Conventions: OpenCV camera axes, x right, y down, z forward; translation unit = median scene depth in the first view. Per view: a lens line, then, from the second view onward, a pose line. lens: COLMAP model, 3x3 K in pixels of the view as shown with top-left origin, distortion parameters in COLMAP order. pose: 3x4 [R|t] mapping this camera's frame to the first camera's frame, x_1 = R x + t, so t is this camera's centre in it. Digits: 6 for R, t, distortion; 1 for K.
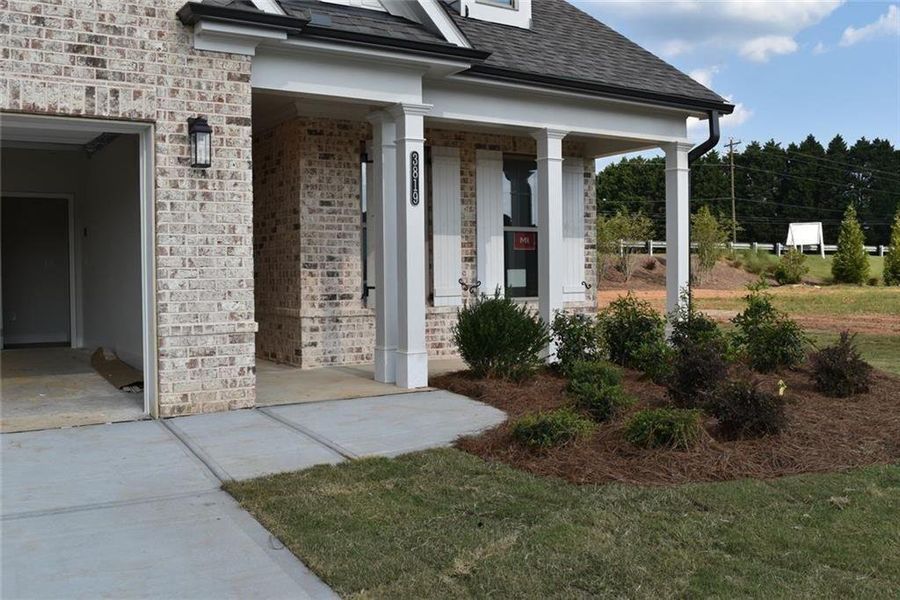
lens RADIAL K [[881.3, 0, 435.7], [0, 881.3, 280.3], [0, 0, 1]] dist [-0.052435, 0.000000]
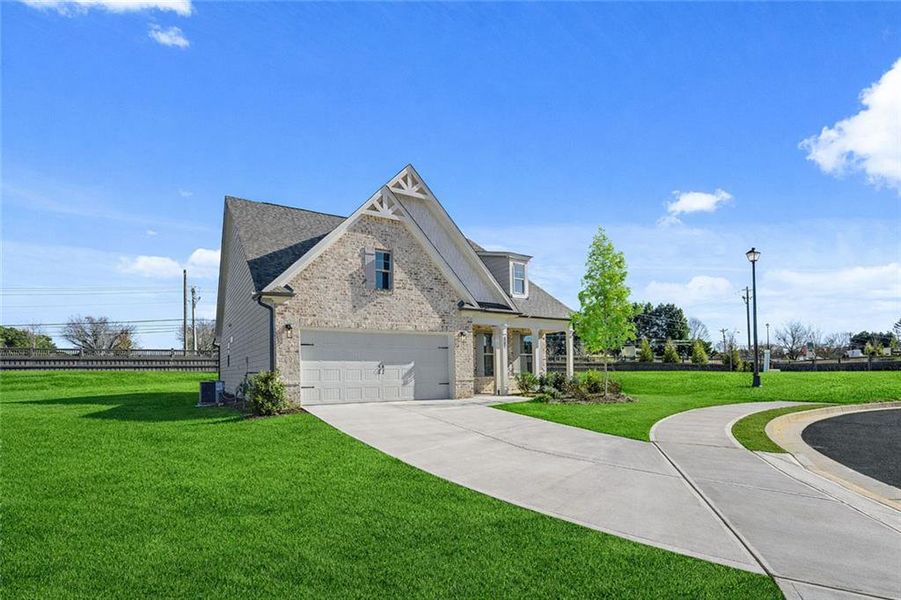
lens RADIAL K [[469.7, 0, 481.6], [0, 469.7, 360.5], [0, 0, 1]] dist [0.000882, 0.000070]
pose [[0.996979, -0.003686, 0.077580, -0.303250], [0.006073, 0.999514, -0.030565, 0.029963], [-0.077430, 0.030943, 0.996518, -1.173305]]
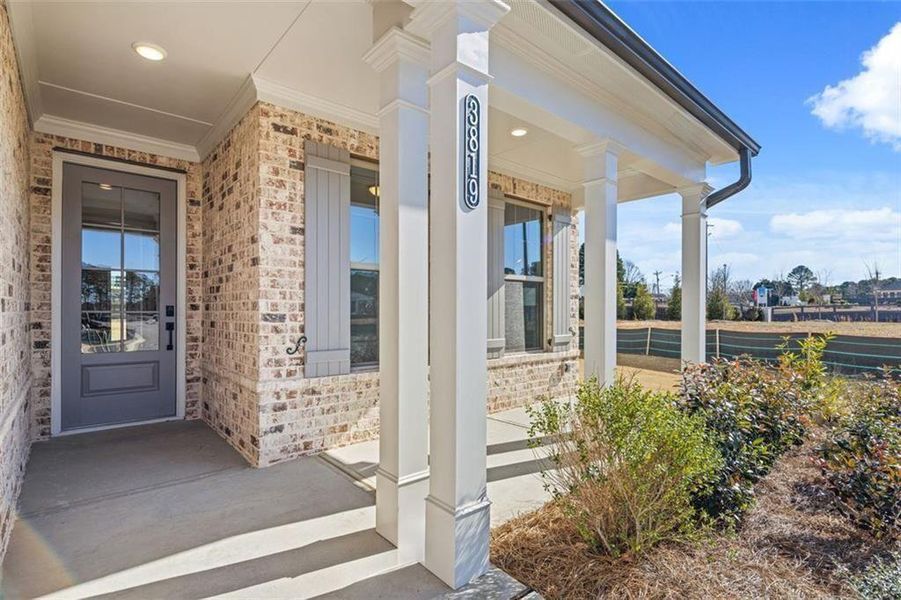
lens RADIAL K [[440.7, 0, 448.9], [0, 440.7, 311.6], [0, 0, 1]] dist [0.001006, -0.001622]
pose [[0.986578, 0.011835, 0.162859, -0.075634], [-0.011542, 0.999930, -0.002746, -0.026578], [-0.162880, 0.000829, 0.986645, 0.763003]]
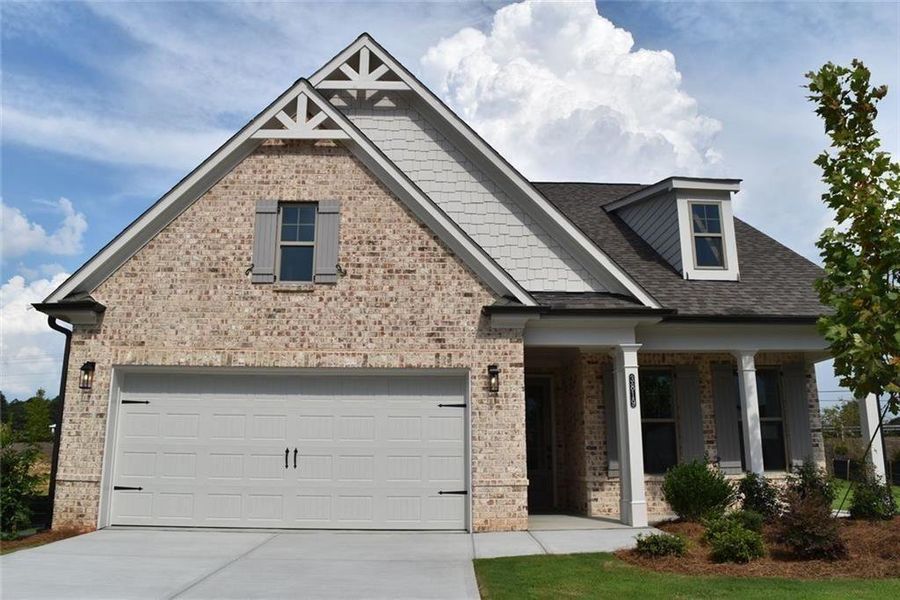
lens RADIAL K [[709.7, 0, 450.0], [0, 709.7, 286.6], [0, 0, 1]] dist [-0.083918, 0.001235]
pose [[0.872796, -0.110939, -0.475310, 0.317952], [-0.010461, 0.969350, -0.245460, 0.018662], [0.487973, 0.219209, 0.844884, -0.288570]]
